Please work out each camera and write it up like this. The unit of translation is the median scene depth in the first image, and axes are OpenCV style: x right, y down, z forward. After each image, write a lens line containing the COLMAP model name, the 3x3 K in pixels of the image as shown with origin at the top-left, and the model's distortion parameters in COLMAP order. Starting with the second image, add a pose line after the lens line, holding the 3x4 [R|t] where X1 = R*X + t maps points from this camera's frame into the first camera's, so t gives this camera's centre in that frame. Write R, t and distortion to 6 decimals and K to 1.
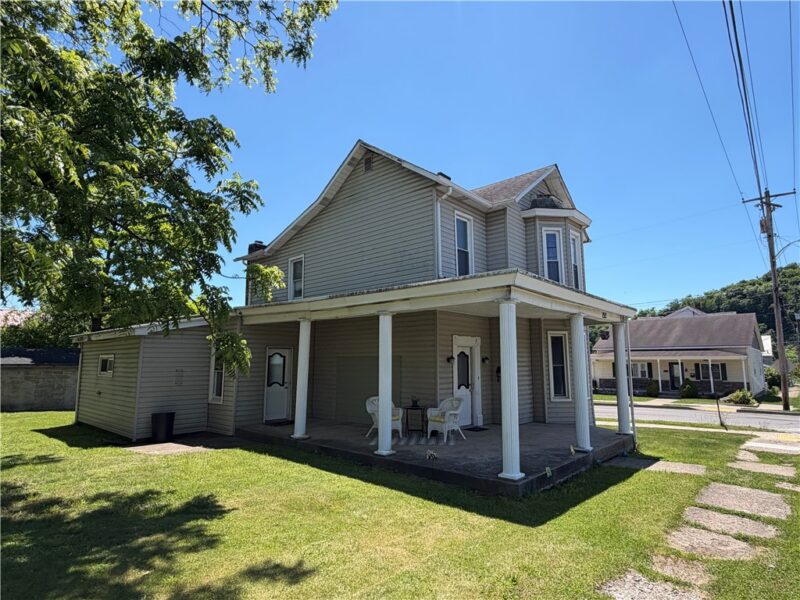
lens RADIAL K [[450.0, 0, 400.0], [0, 450.0, 300.0], [0, 0, 1]] dist [0.015821, 0.000627]
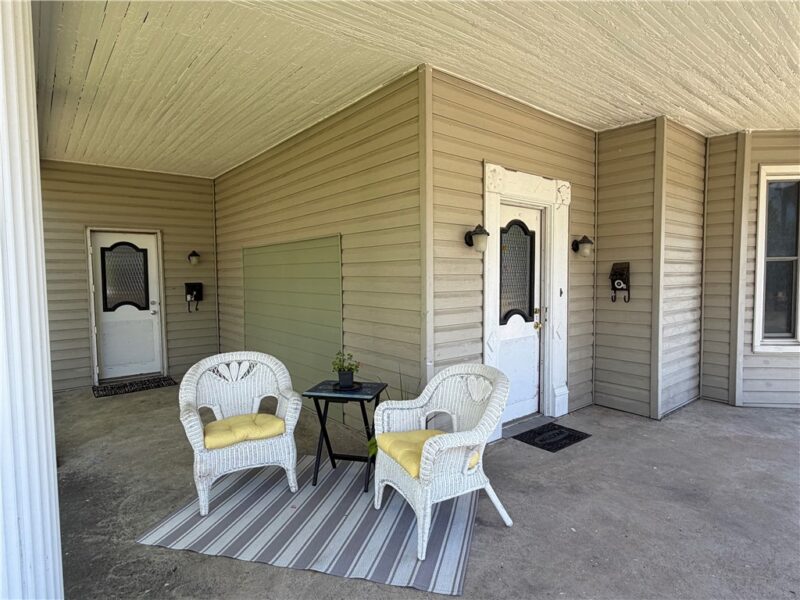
lens RADIAL K [[450.0, 0, 400.0], [0, 450.0, 300.0], [0, 0, 1]] dist [0.015821, 0.000627]
pose [[0.988904, -0.000471, -0.148553, 0.100677], [0.028704, 0.981756, 0.187967, 0.107304], [0.145754, -0.190145, 0.970876, 0.632916]]
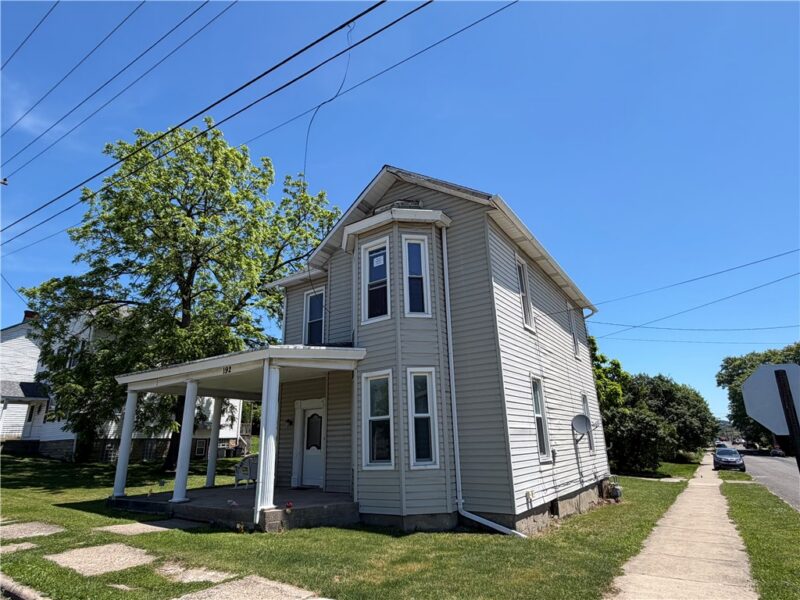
lens RADIAL K [[450.0, 0, 400.0], [0, 450.0, 300.0], [0, 0, 1]] dist [0.015821, 0.000627]
pose [[0.151936, -0.308905, -0.938879, 1.255852], [0.174415, 0.943379, -0.282161, 0.194482], [0.972880, -0.120885, 0.197211, 0.987493]]
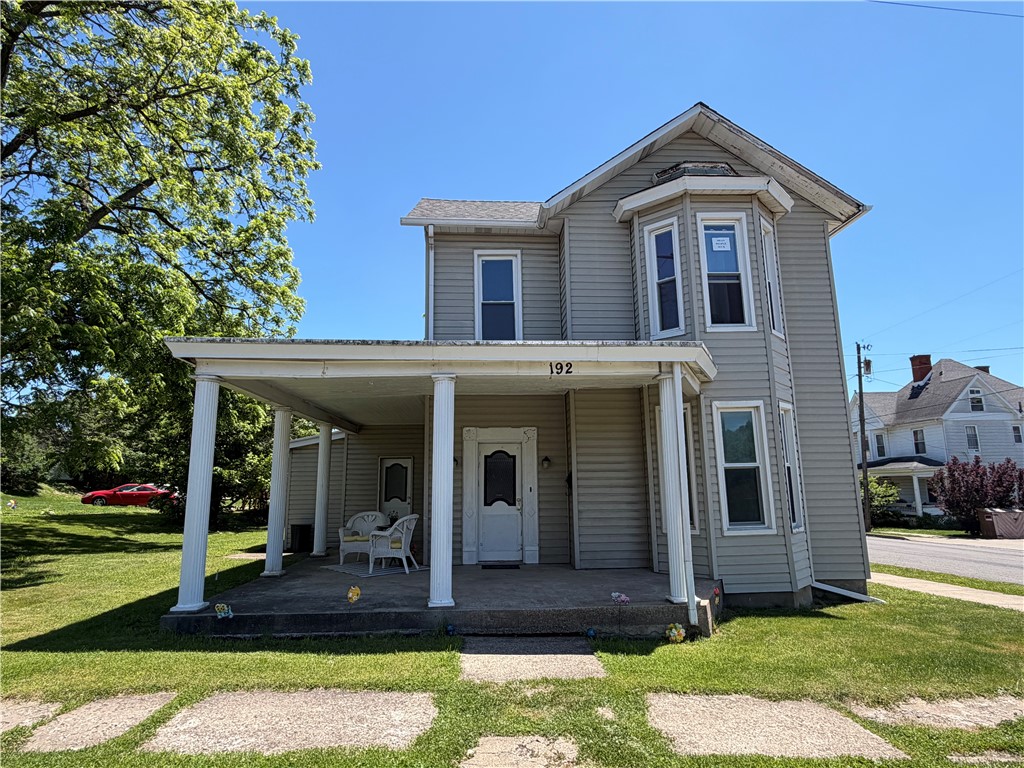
lens RADIAL K [[576.1, 0, 512.0], [0, 576.1, 384.0], [0, 0, 1]] dist [0.015821, 0.000627]
pose [[0.723038, -0.135279, -0.677433, 0.758751], [0.117610, 0.990428, -0.072255, 0.081099], [0.680723, -0.027430, 0.732027, 0.375678]]
